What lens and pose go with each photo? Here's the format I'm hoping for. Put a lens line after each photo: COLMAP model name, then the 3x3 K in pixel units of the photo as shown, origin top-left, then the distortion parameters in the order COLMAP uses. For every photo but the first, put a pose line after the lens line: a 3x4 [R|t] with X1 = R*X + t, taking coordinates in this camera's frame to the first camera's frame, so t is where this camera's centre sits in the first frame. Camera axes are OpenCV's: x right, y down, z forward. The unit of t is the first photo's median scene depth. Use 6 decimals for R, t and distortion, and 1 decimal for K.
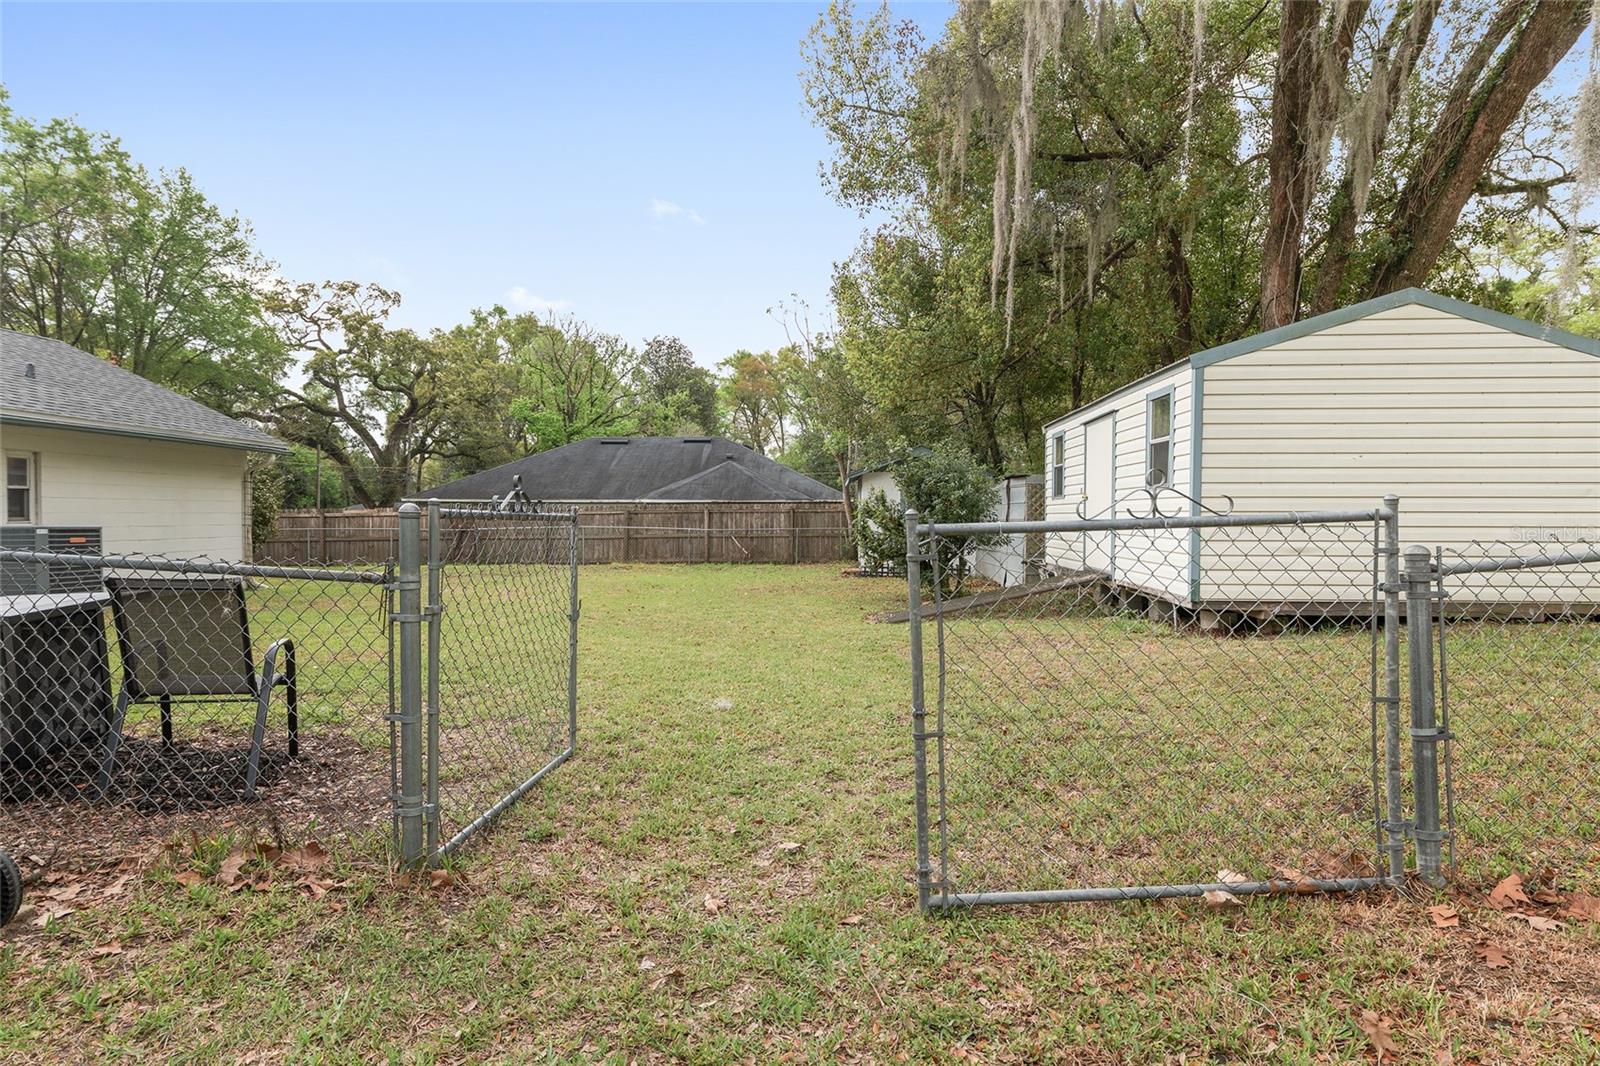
lens RADIAL K [[896.2, 0, 799.0], [0, 896.2, 531.7], [0, 0, 1]] dist [-0.004085, 0.001835]
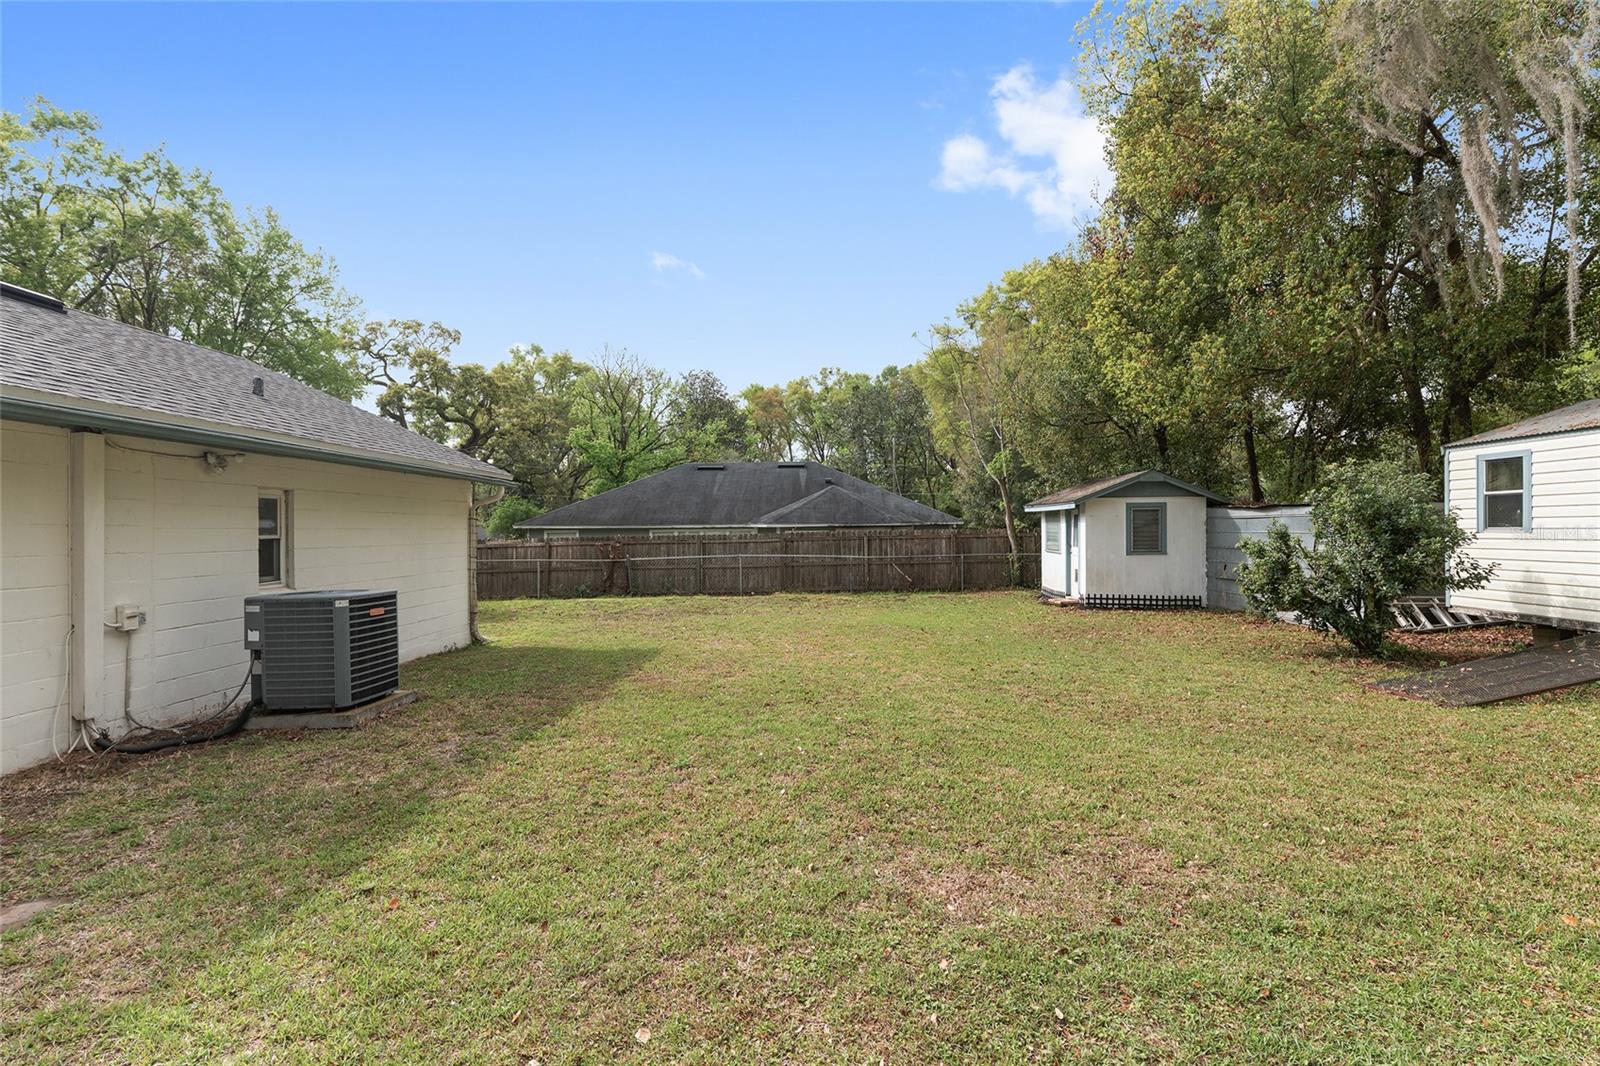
lens RADIAL K [[776.4, 0, 798.2], [0, 776.4, 544.2], [0, 0, 1]] dist [0.008200, -0.004599]
pose [[0.999452, -0.013046, 0.030414, -0.074844], [0.013015, 0.999915, 0.001227, -0.006513], [-0.030428, -0.000830, 0.999537, 0.055179]]
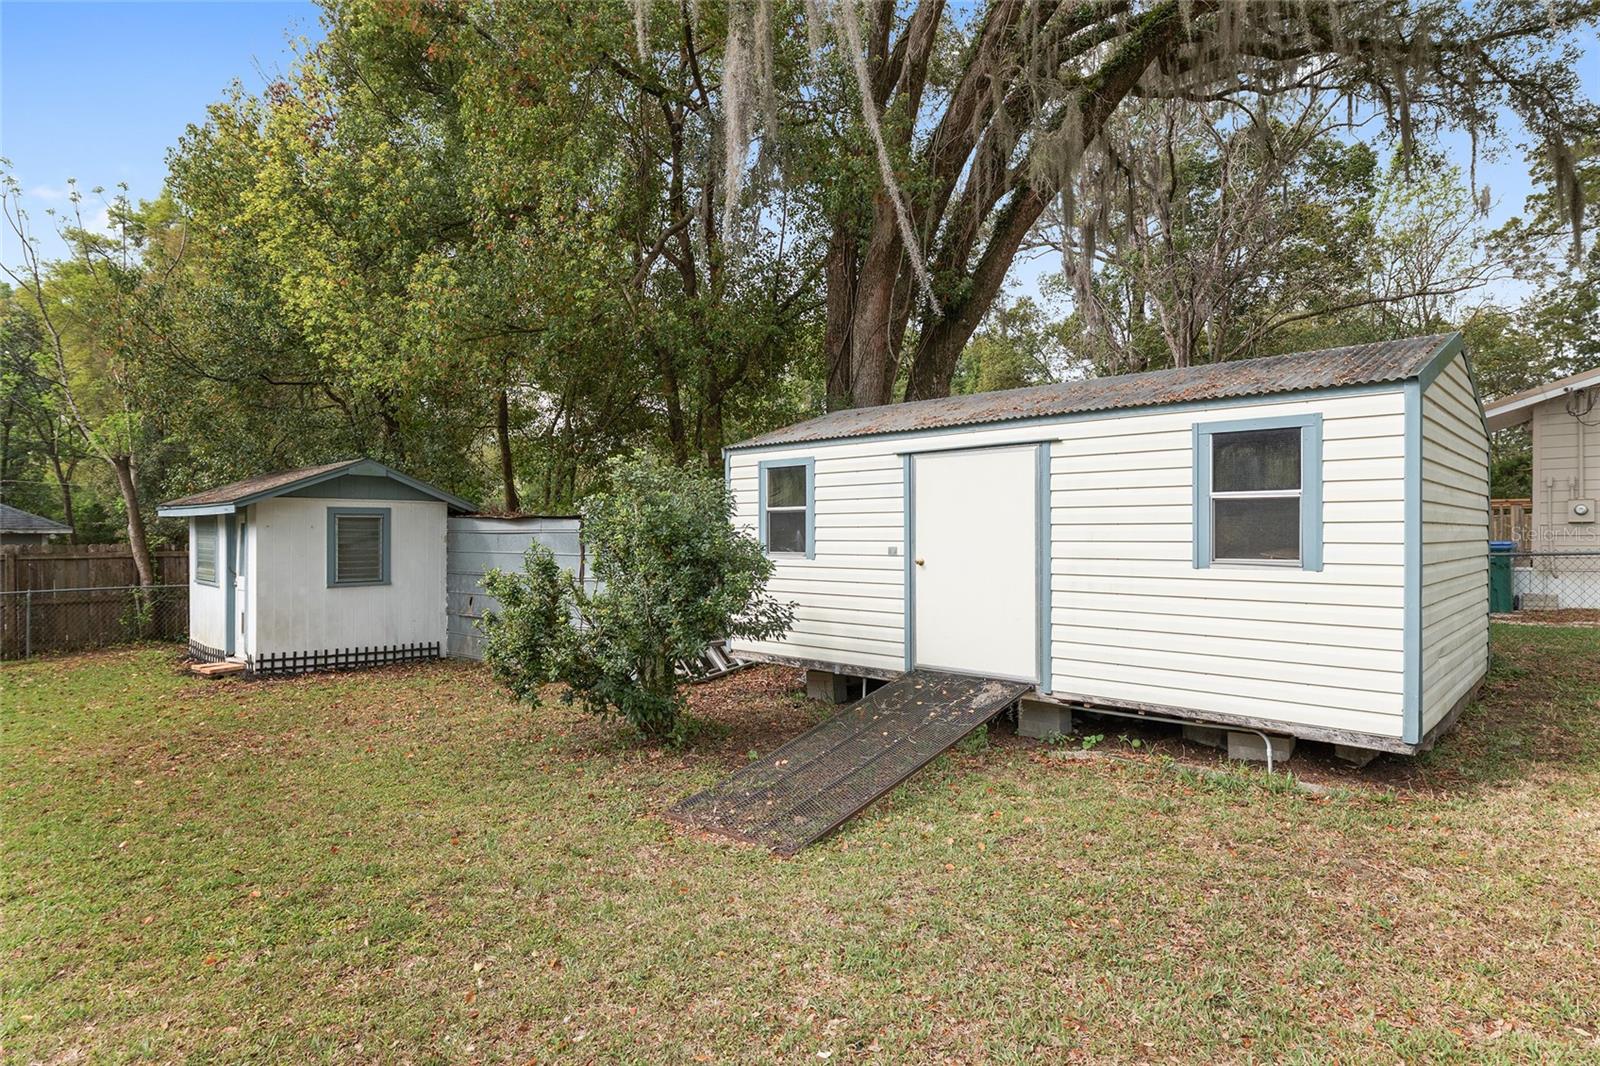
lens RADIAL K [[880.4, 0, 803.7], [0, 880.4, 529.7], [0, 0, 1]] dist [0.000331, -0.001878]
pose [[0.636189, 0.000184, 0.771533, -0.041273], [0.016566, 0.999766, -0.013899, -0.009094], [-0.771355, 0.021624, 0.636037, 0.107240]]
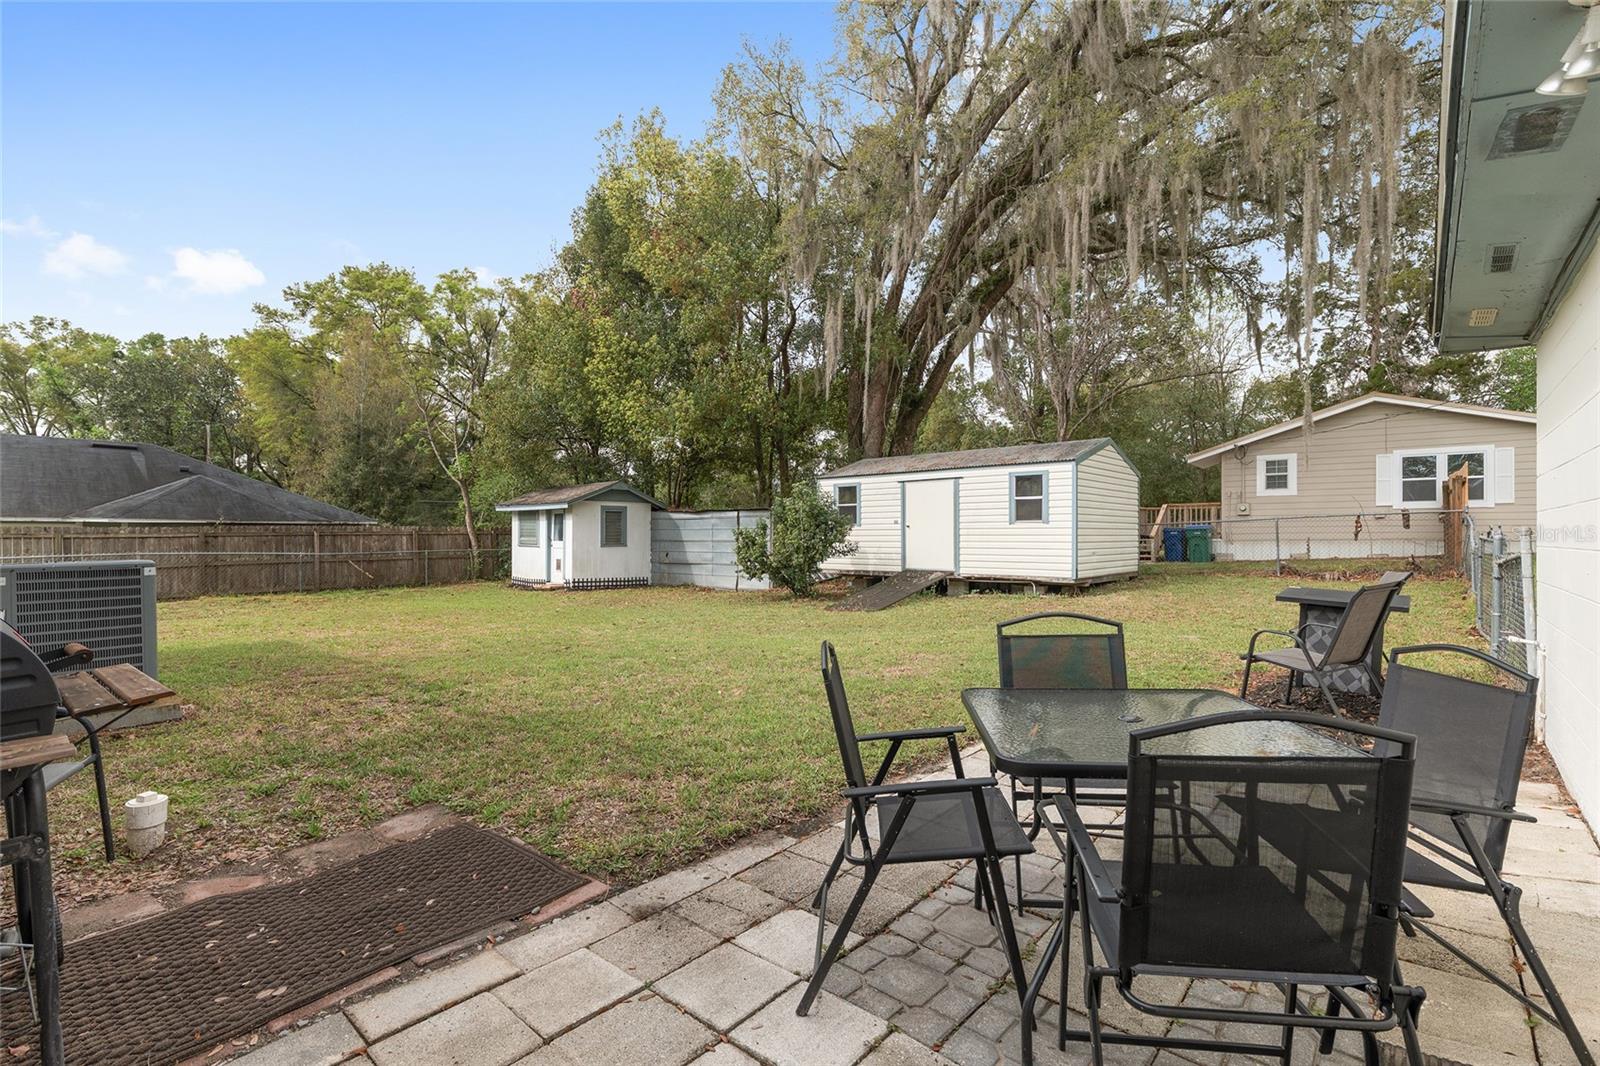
lens RADIAL K [[740.1, 0, 800.8], [0, 740.1, 529.6], [0, 0, 1]] dist [-0.000154, 0.000000]
pose [[0.613412, 0.003841, 0.789754, -0.146253], [0.017089, 0.999689, -0.018136, -0.001681], [-0.789578, 0.024621, 0.613156, 0.052961]]
